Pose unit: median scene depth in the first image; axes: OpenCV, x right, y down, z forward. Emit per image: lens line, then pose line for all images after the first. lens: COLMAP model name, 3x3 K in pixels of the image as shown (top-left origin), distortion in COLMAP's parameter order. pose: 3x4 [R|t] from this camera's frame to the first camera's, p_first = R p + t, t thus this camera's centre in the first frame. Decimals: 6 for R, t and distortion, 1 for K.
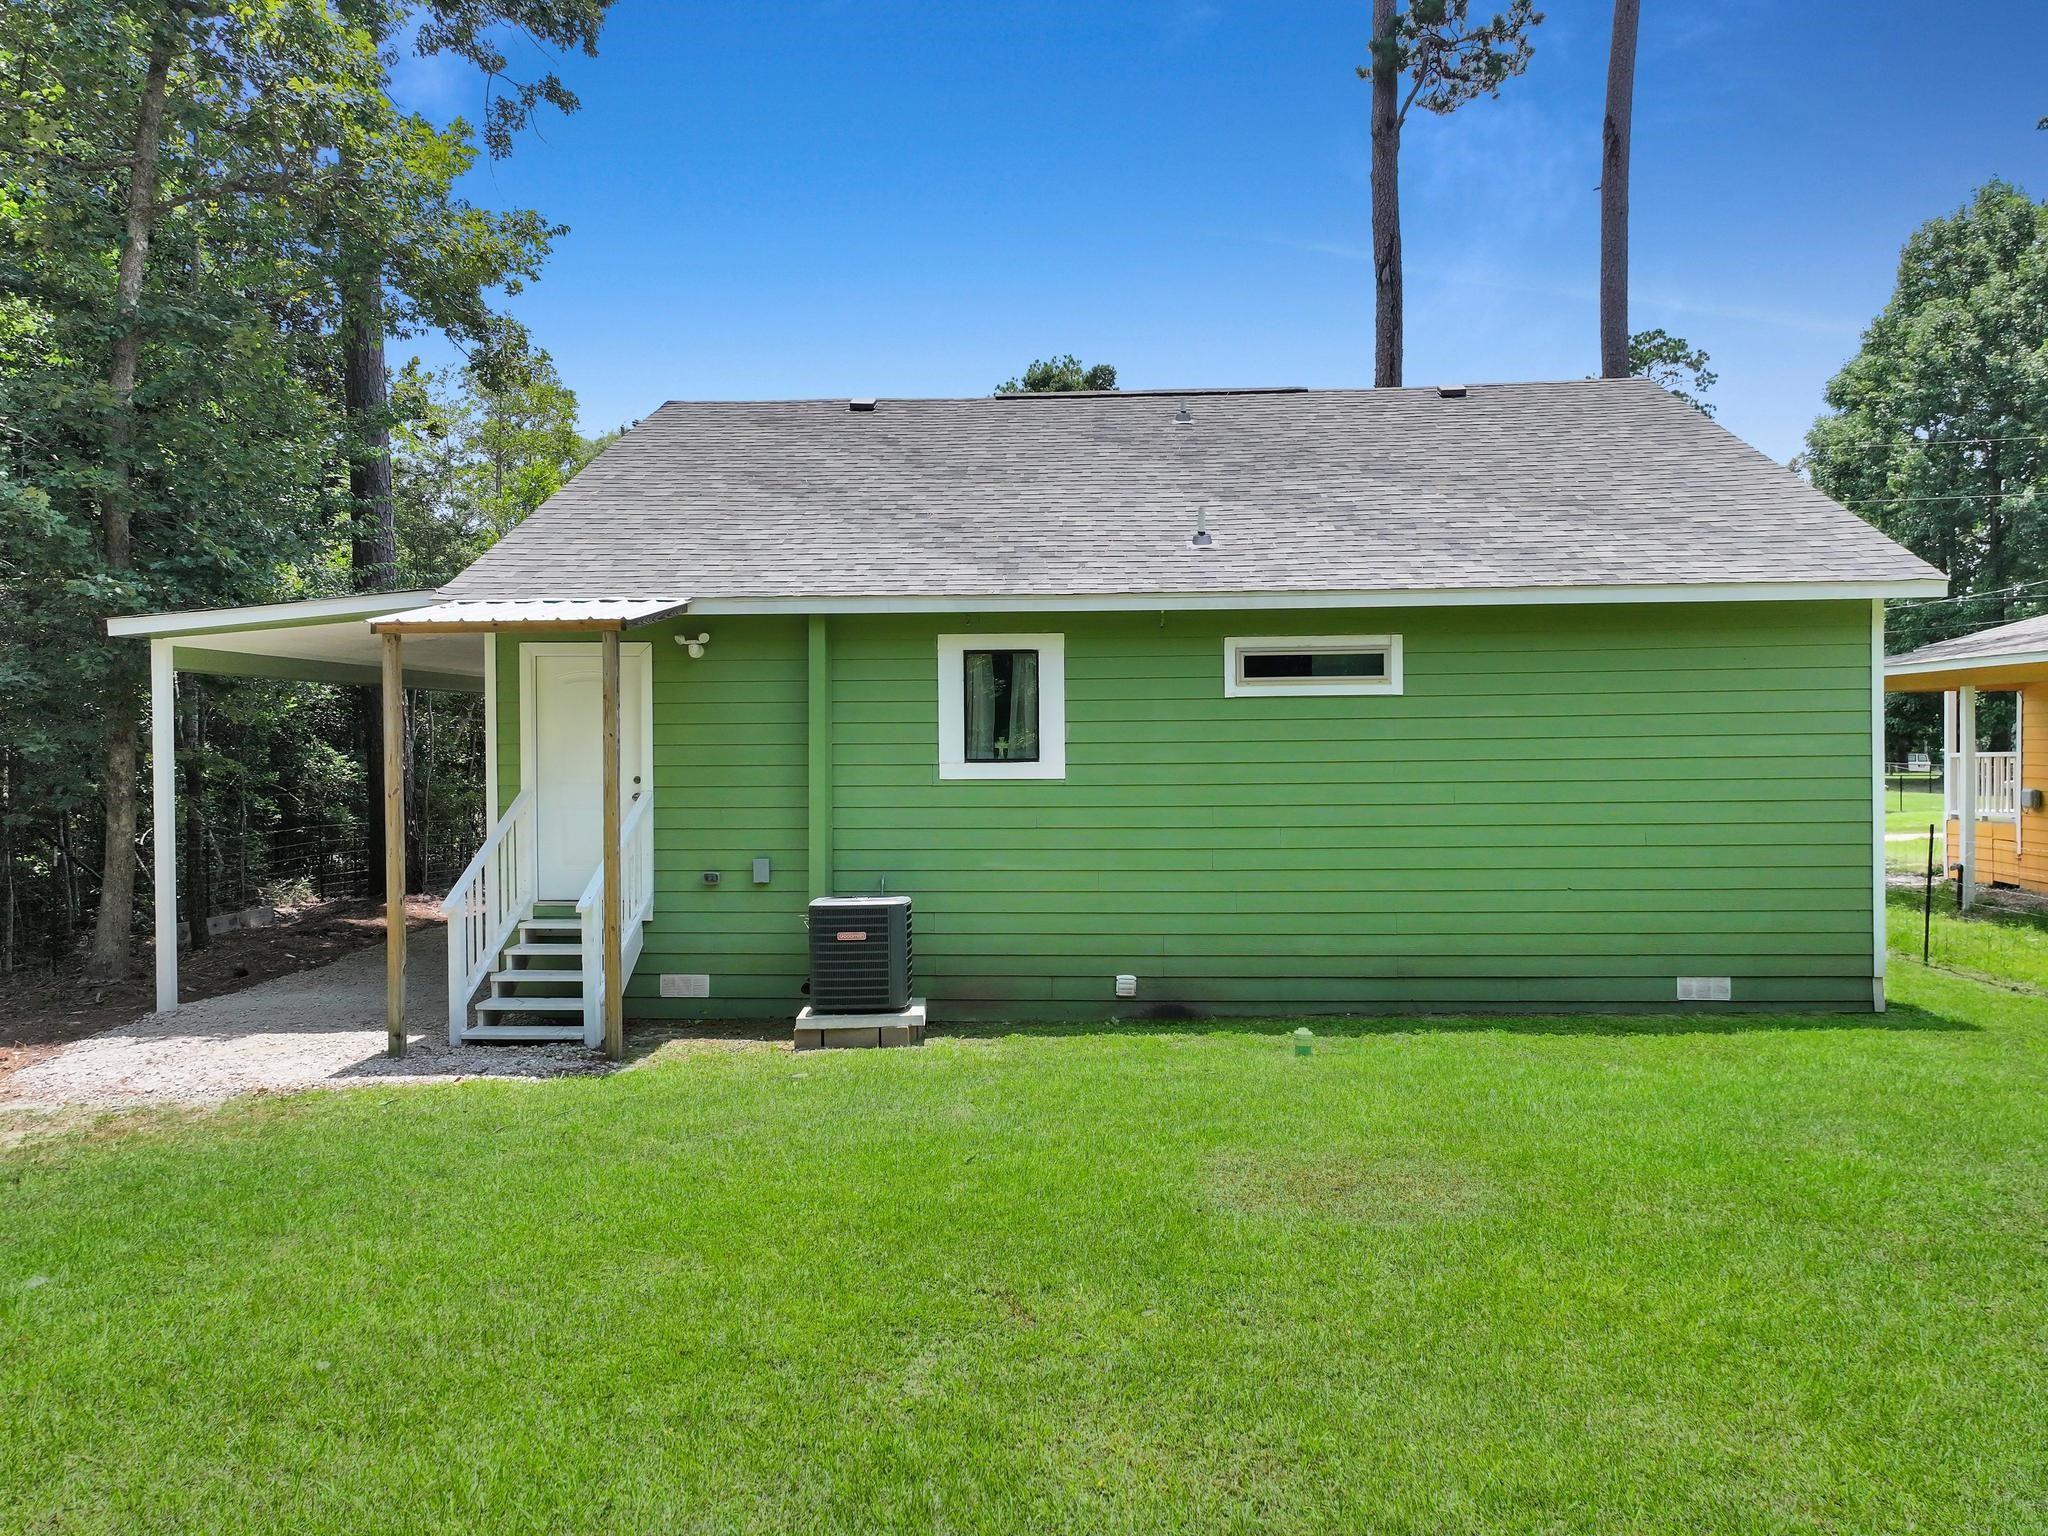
lens RADIAL K [[1452.0, 0, 1032.8], [0, 1452.0, 756.3], [0, 0, 1]] dist [-0.019141, 0.036331]
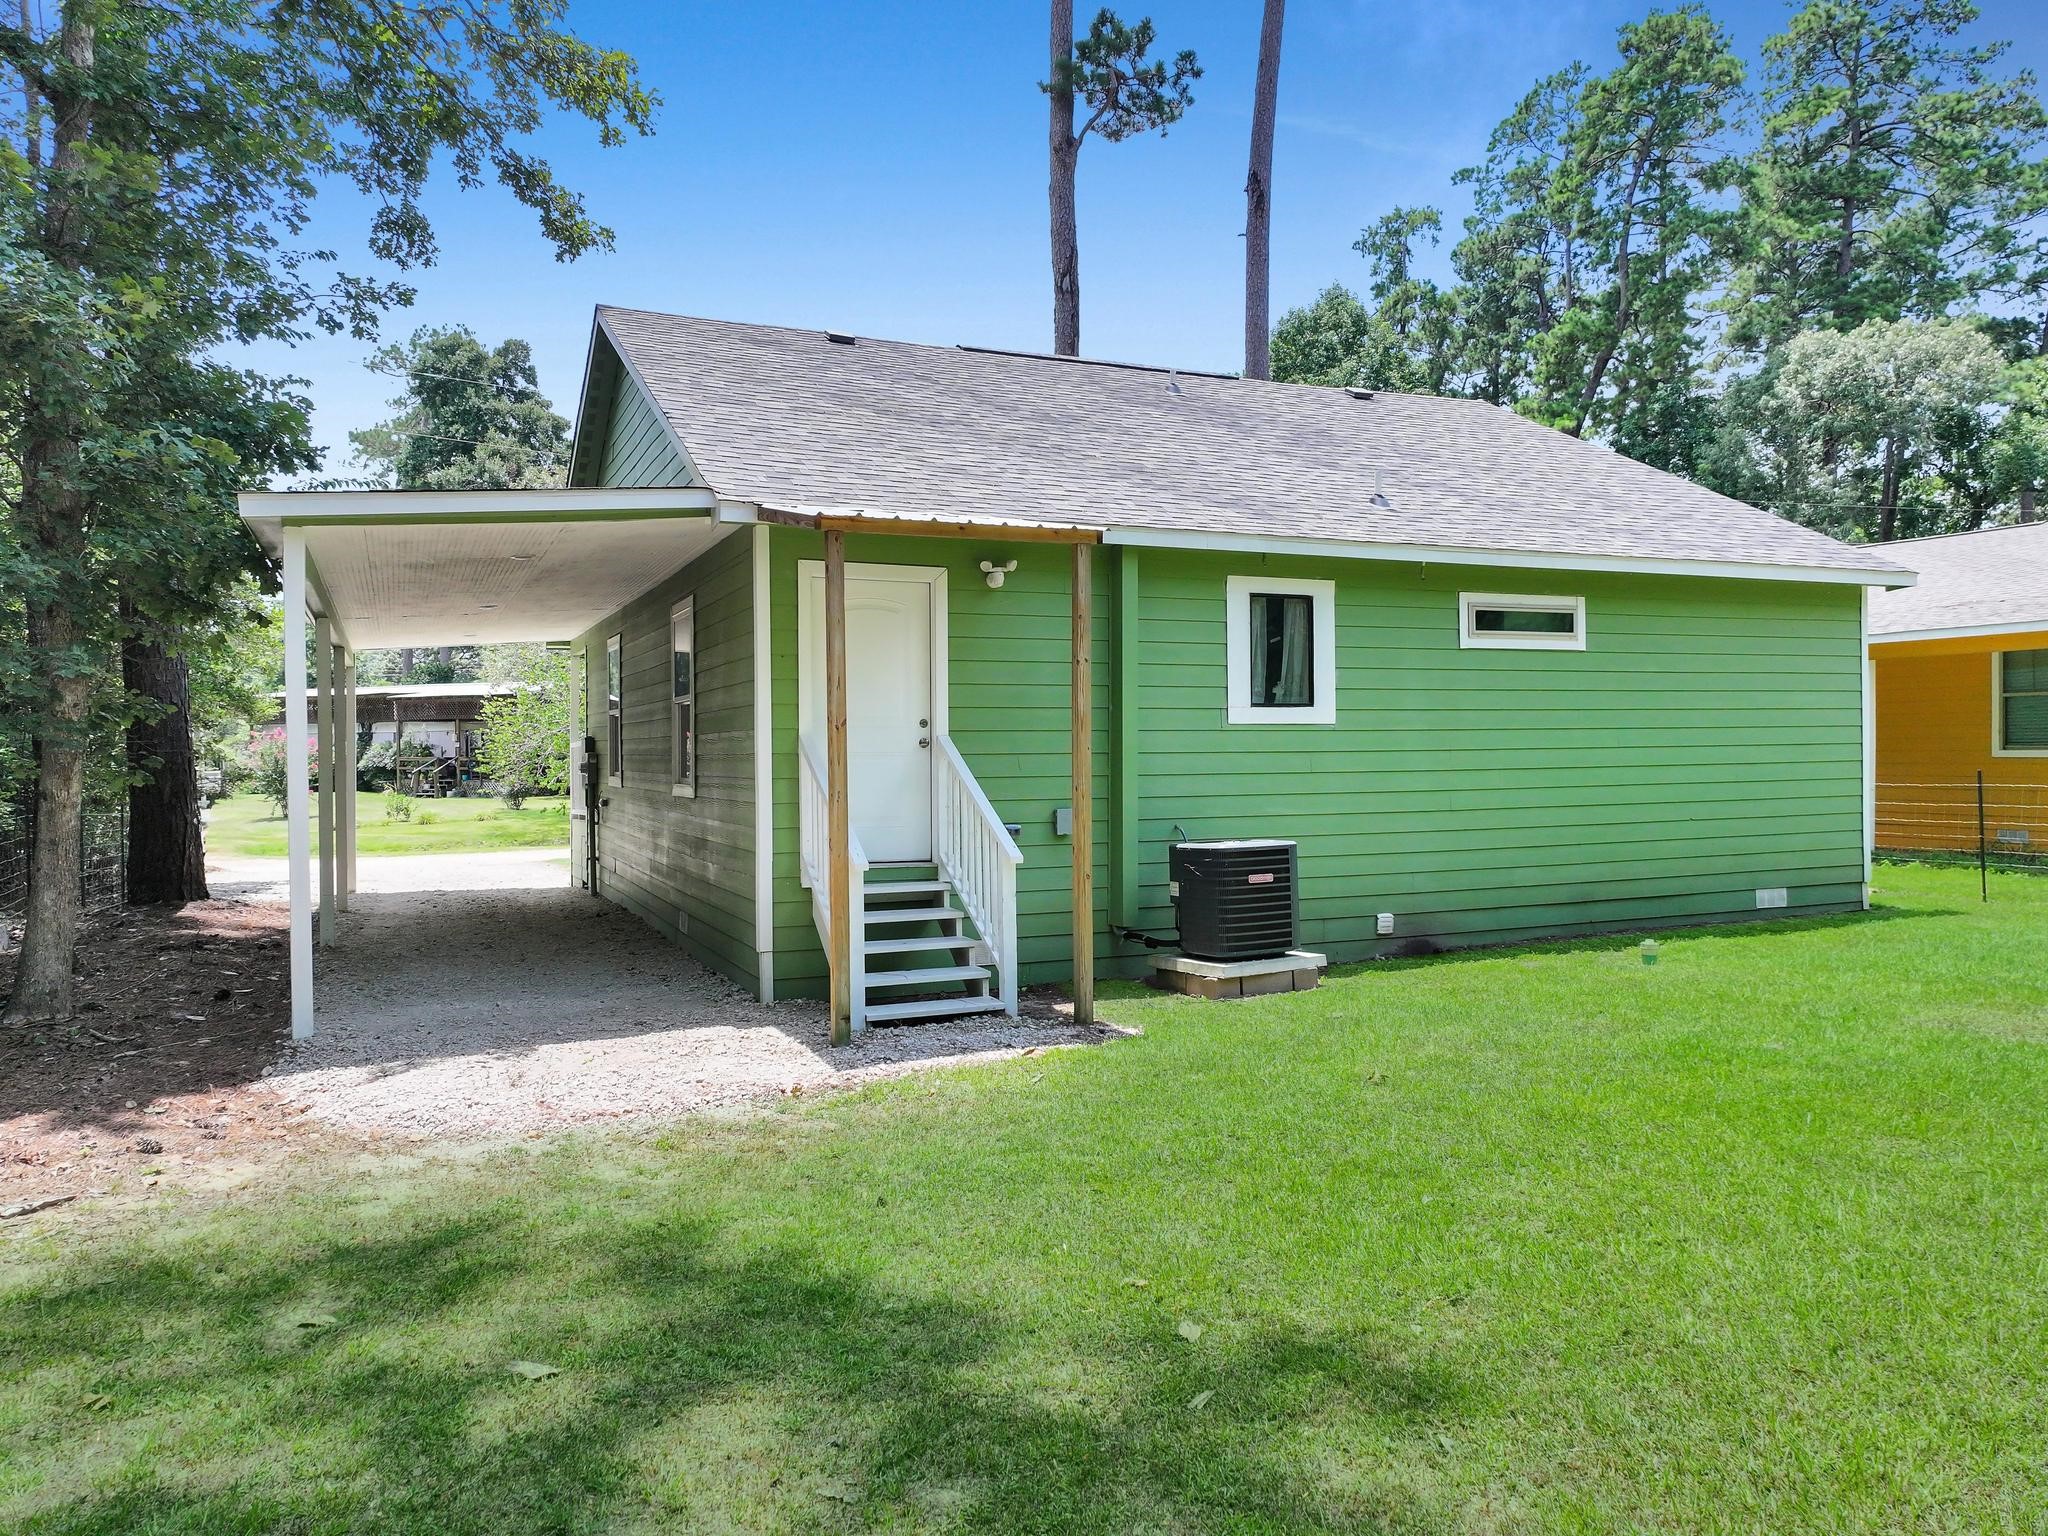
lens RADIAL K [[1452.0, 0, 1032.8], [0, 1452.0, 756.3], [0, 0, 1]] dist [-0.019141, 0.036331]
pose [[0.888779, -0.002109, 0.458330, -0.632285], [0.006450, 0.999948, -0.007907, 0.045143], [-0.458290, 0.009984, 0.888747, 0.194273]]
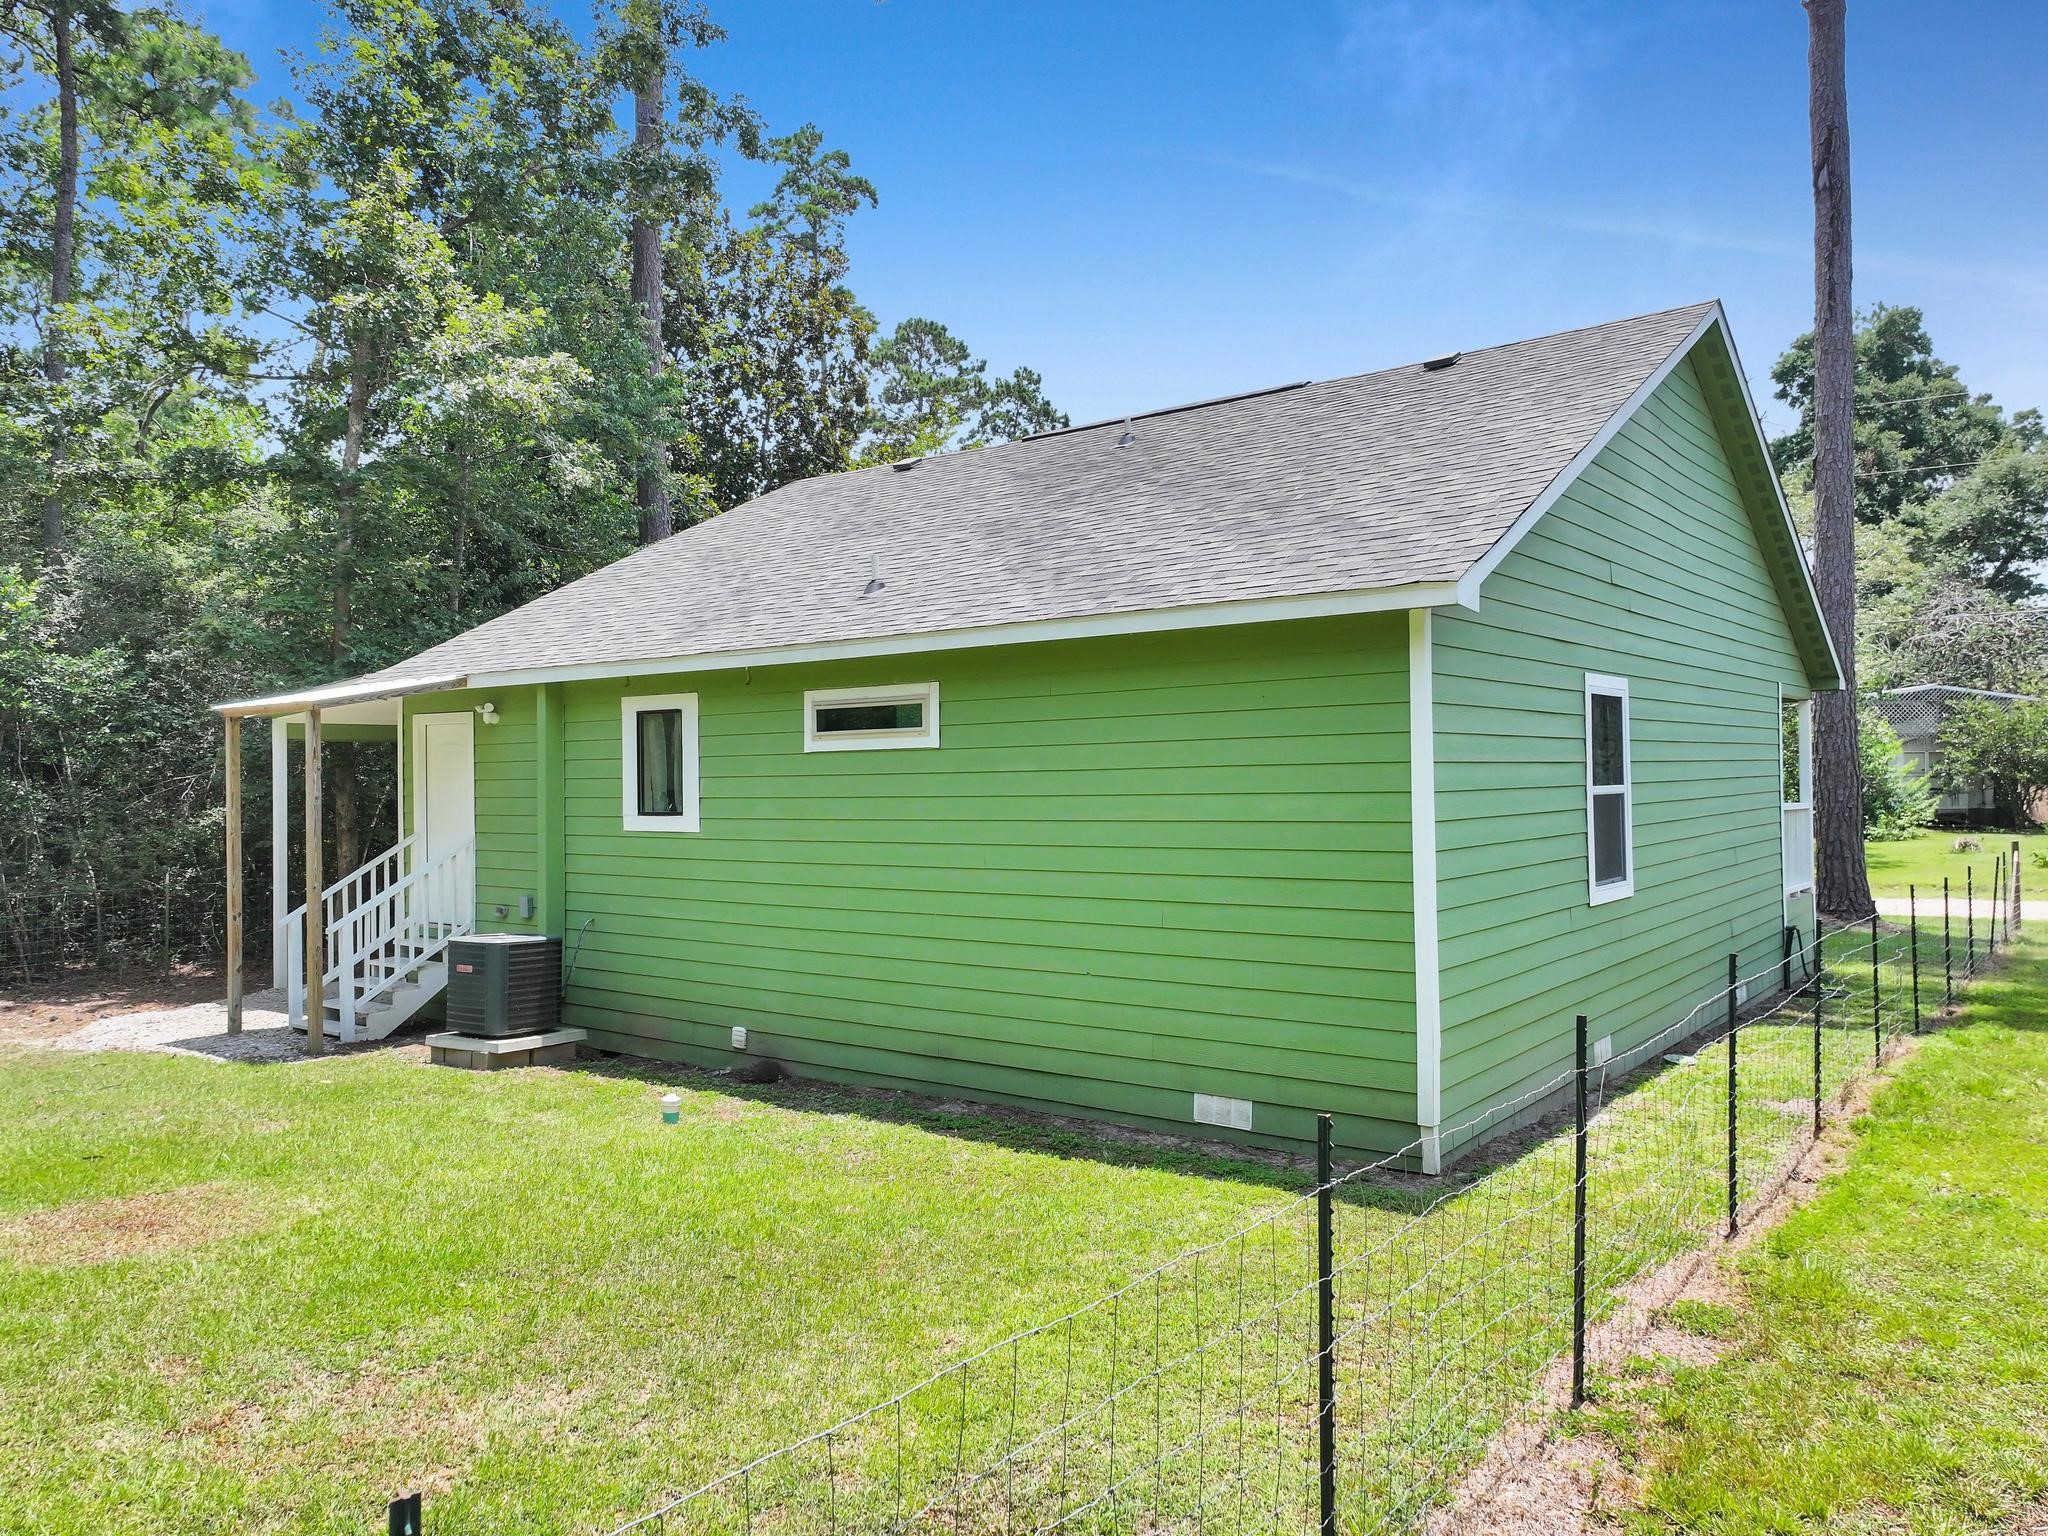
lens RADIAL K [[1461.2, 0, 1032.7], [0, 1461.2, 769.4], [0, 0, 1]] dist [0.014332, 0.002602]
pose [[0.829248, -0.004840, -0.558860, 0.805194], [0.000111, 0.999964, -0.008495, -0.020616], [0.558881, 0.006983, 0.829219, 0.265555]]
